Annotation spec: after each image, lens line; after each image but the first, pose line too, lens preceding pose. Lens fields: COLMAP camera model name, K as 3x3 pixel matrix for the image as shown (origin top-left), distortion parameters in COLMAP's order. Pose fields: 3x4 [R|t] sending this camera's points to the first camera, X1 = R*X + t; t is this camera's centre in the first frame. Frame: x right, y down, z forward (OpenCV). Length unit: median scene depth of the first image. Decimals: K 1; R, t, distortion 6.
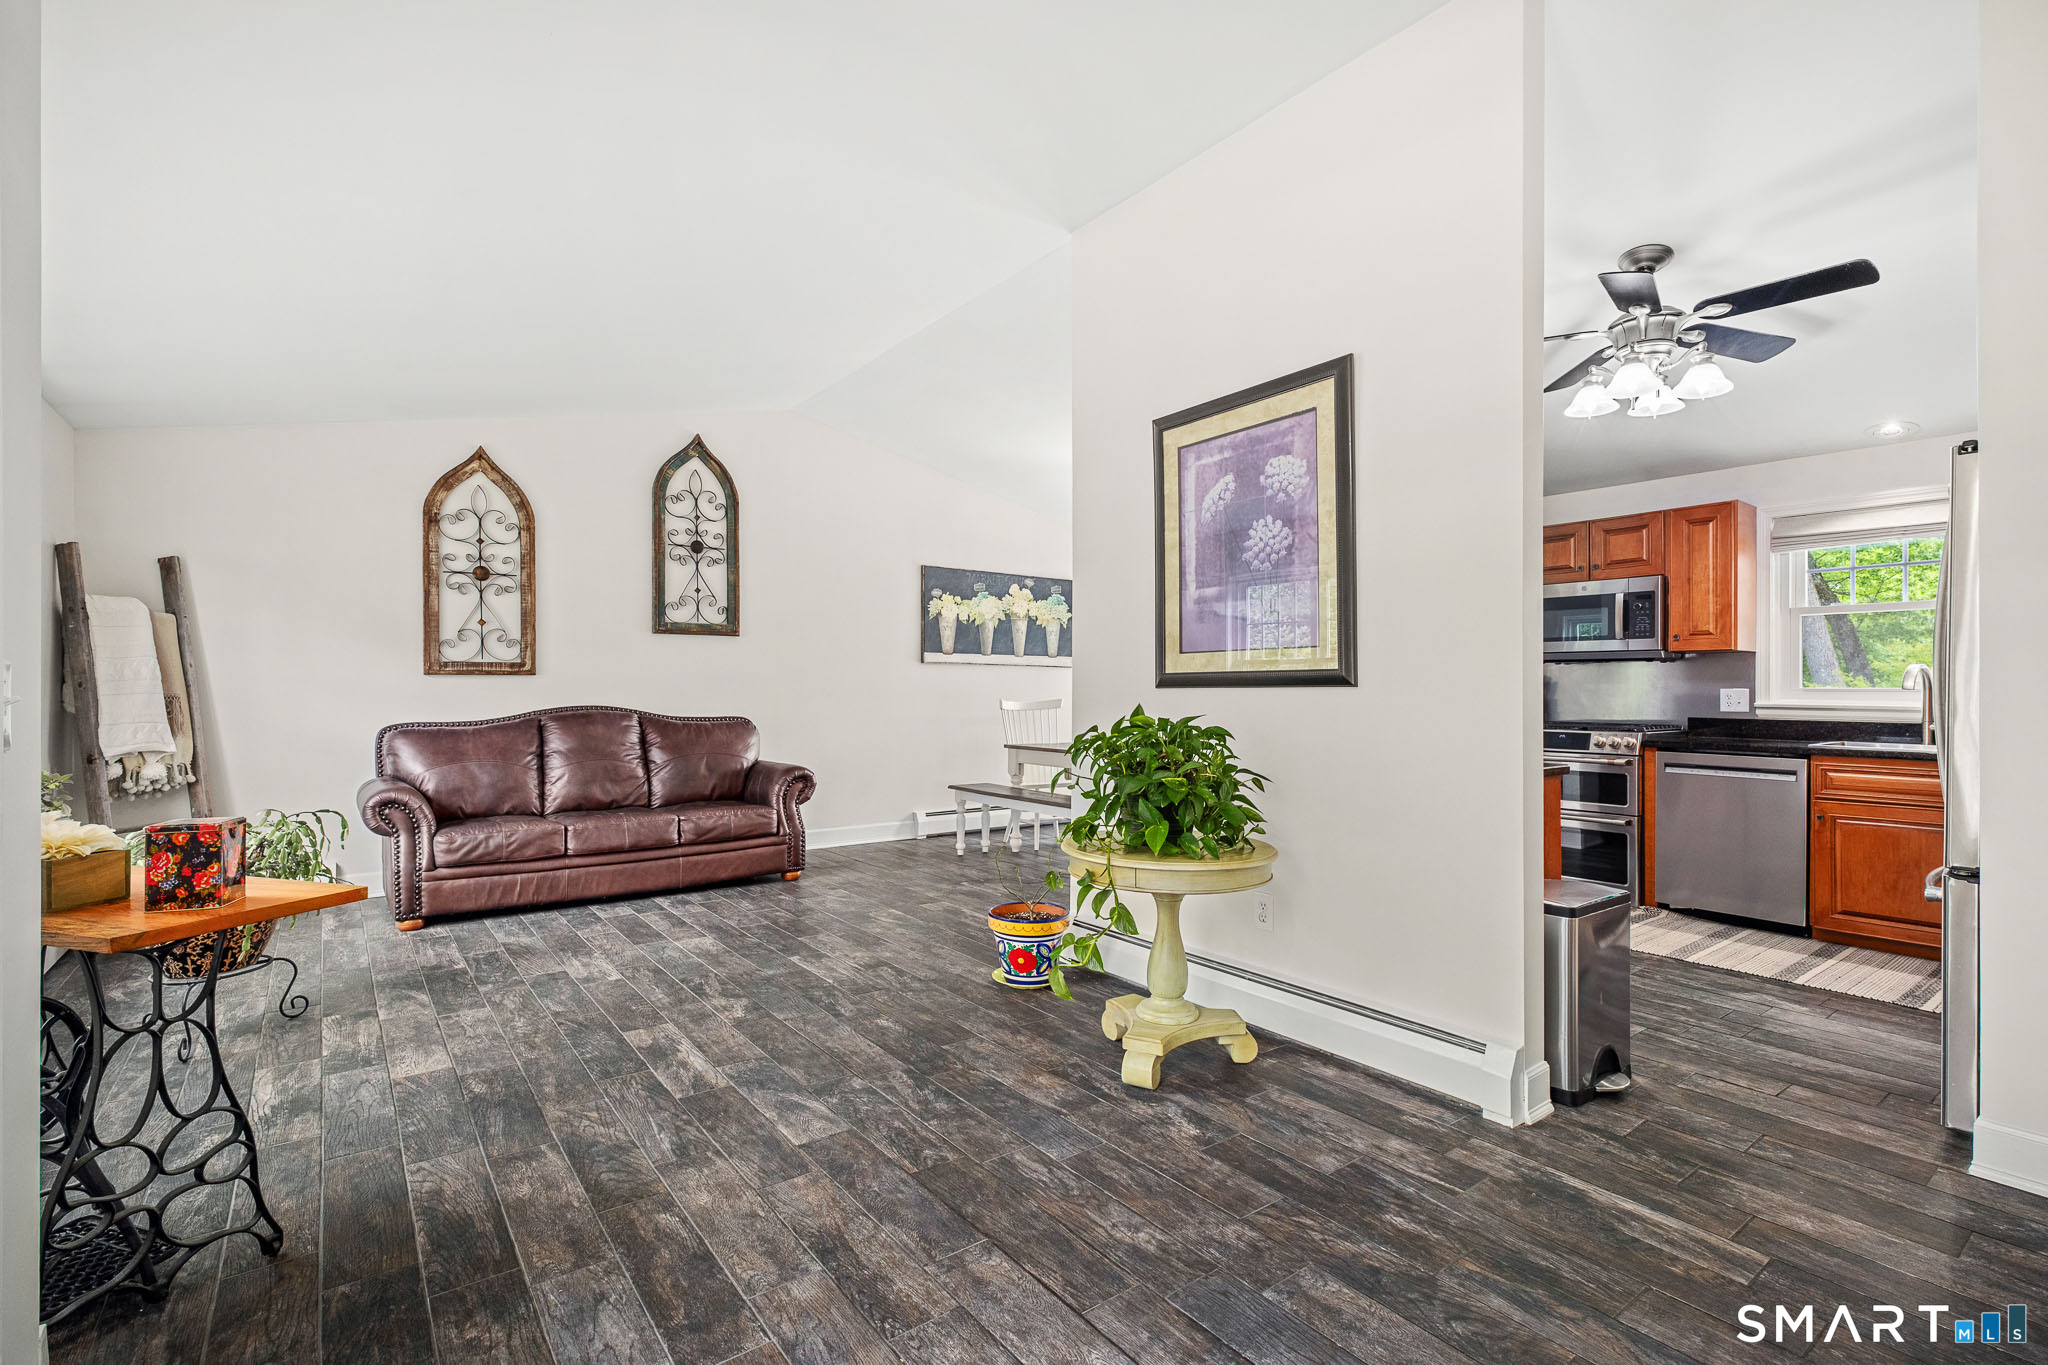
lens RADIAL K [[933.6, 0, 1014.7], [0, 933.6, 688.3], [0, 0, 1]] dist [0.000759, 0.001074]
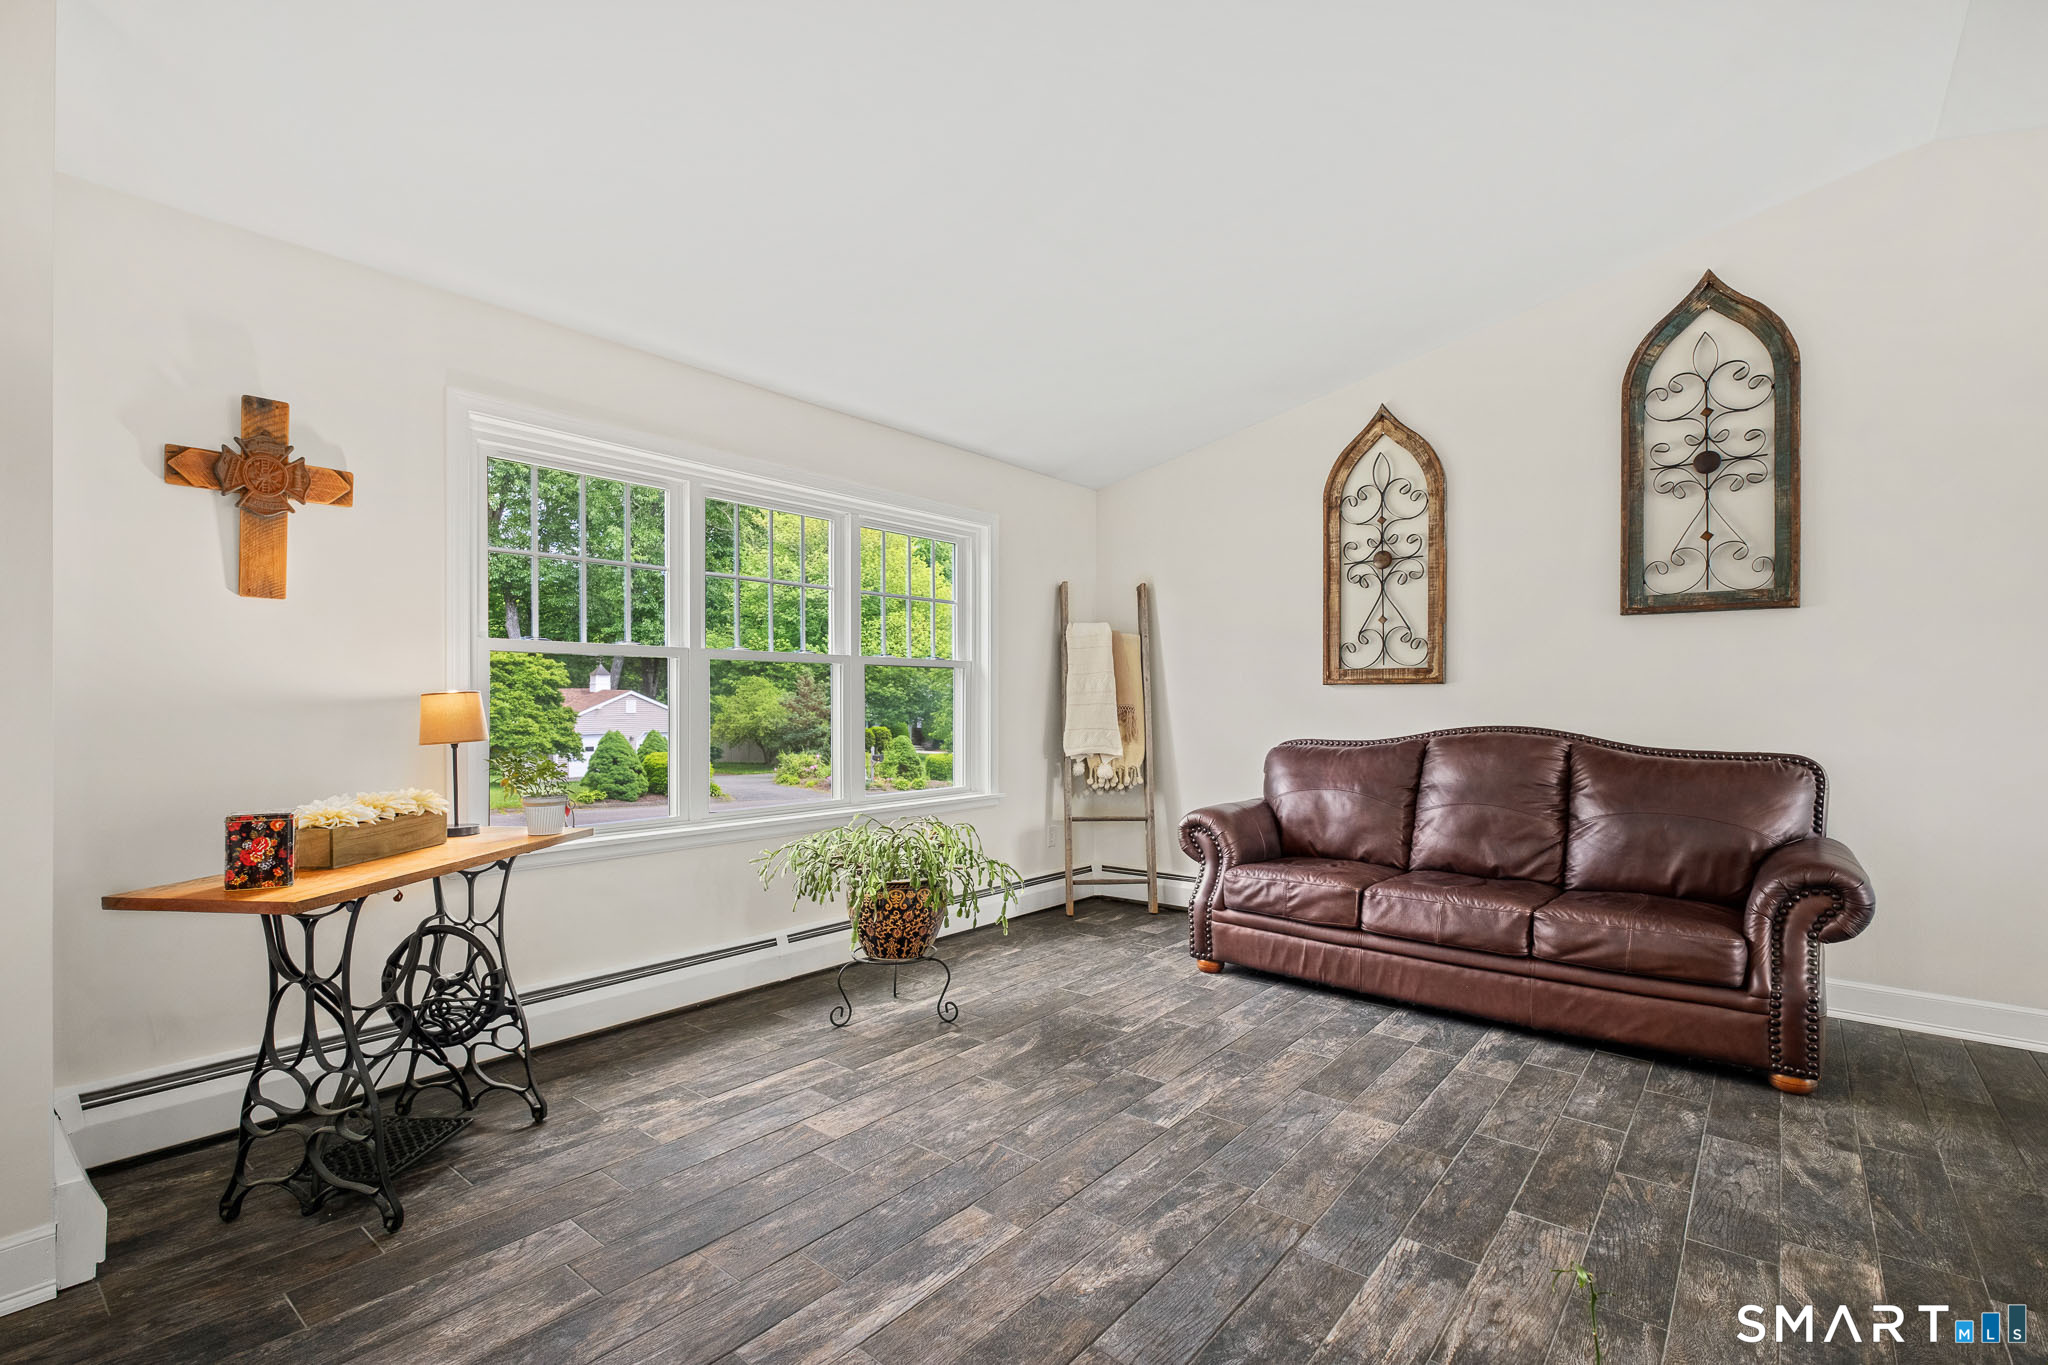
lens RADIAL K [[933.6, 0, 1027.4], [0, 933.6, 698.5], [0, 0, 1]] dist [0.000759, 0.001074]
pose [[0.248534, -0.000794, -0.968623, 0.174403], [-0.003802, 0.999991, -0.001796, 0.000845], [0.968616, 0.004129, 0.248529, 0.612115]]
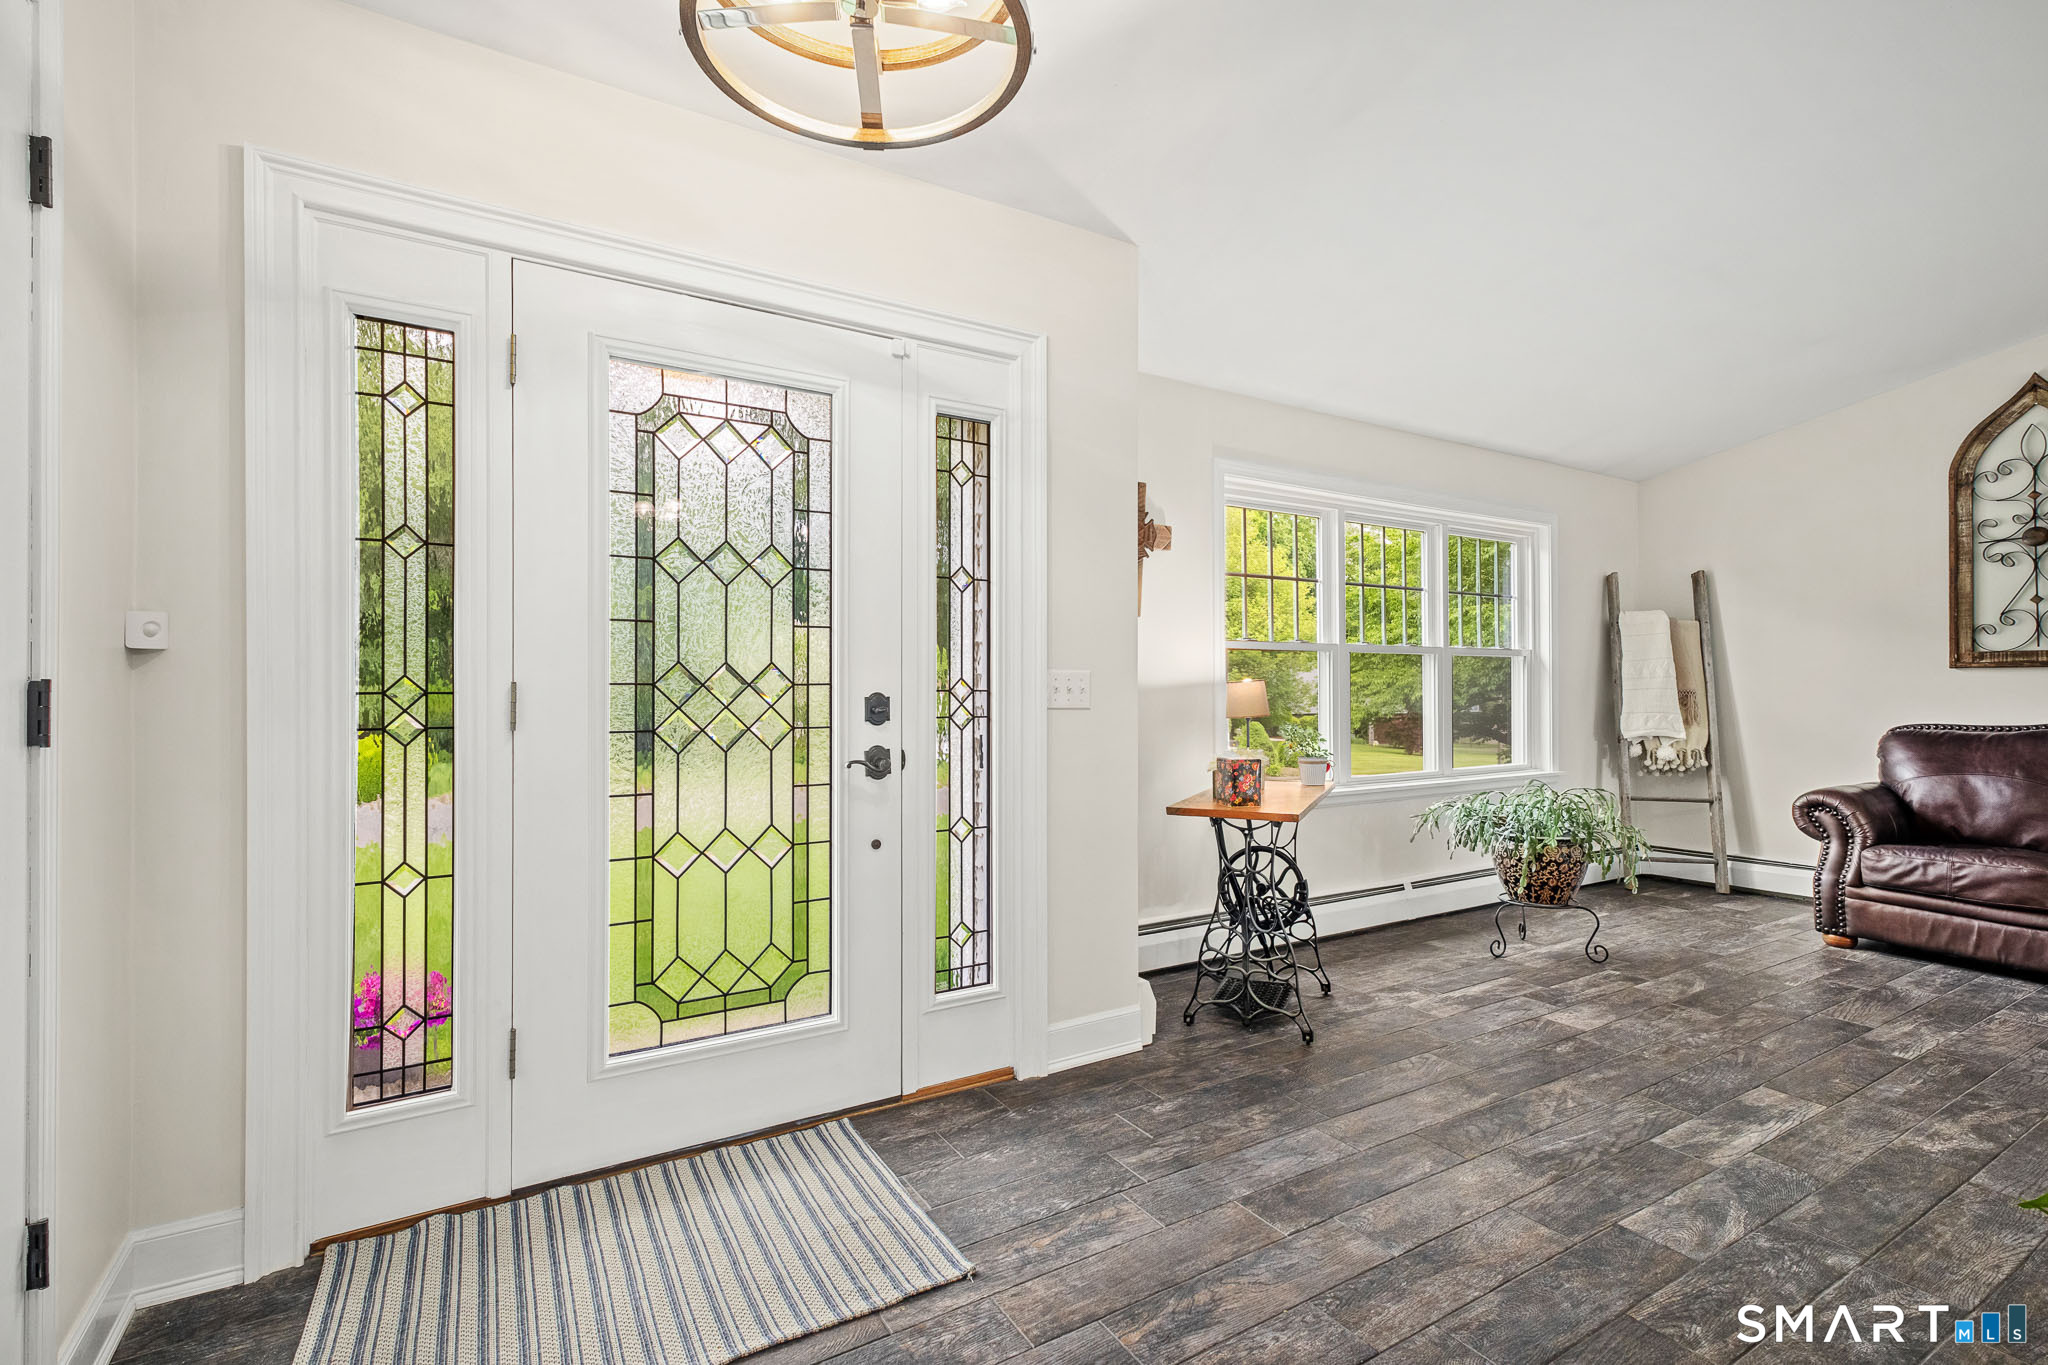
lens RADIAL K [[933.6, 0, 1025.7], [0, 933.6, 683.2], [0, 0, 1]] dist [0.000759, 0.001074]
pose [[-0.092610, -0.002661, -0.995699, 0.347939], [-0.000560, 0.999996, -0.002621, 0.002043], [0.995702, 0.000315, -0.092611, 0.288200]]
